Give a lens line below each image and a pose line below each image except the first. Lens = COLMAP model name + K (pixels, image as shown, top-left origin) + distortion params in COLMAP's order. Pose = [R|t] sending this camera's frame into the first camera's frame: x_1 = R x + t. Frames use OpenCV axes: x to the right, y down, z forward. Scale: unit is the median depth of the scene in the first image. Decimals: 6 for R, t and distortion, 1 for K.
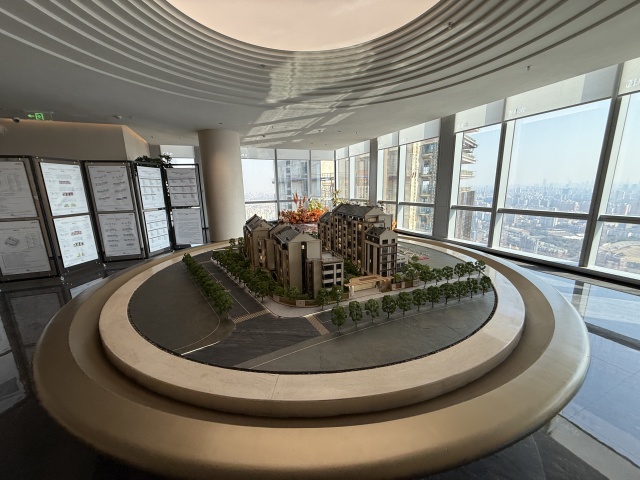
lens RADIAL K [[255.6, 0, 320.0], [0, 255.6, 240.0], [0, 0, 1]] dist [-0.019070, -0.004787]
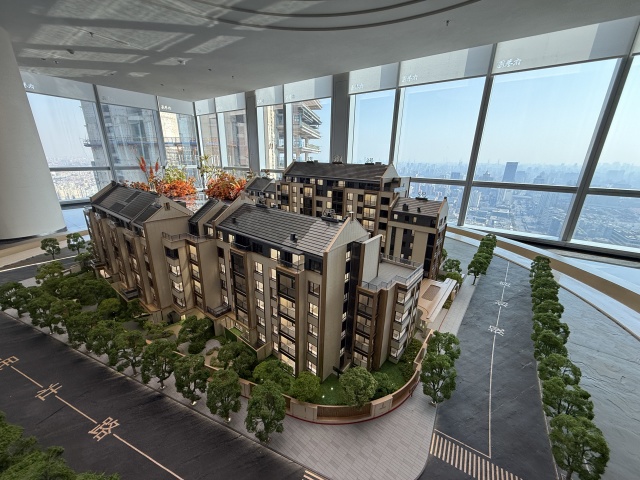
lens RADIAL K [[255.6, 0, 320.0], [0, 255.6, 240.0], [0, 0, 1]] dist [-0.019070, -0.004787]
pose [[0.848272, -0.139345, 0.510899, -0.096491], [0.082191, 0.987712, 0.132927, -0.042219], [-0.523143, -0.070768, 0.849301, 0.266292]]
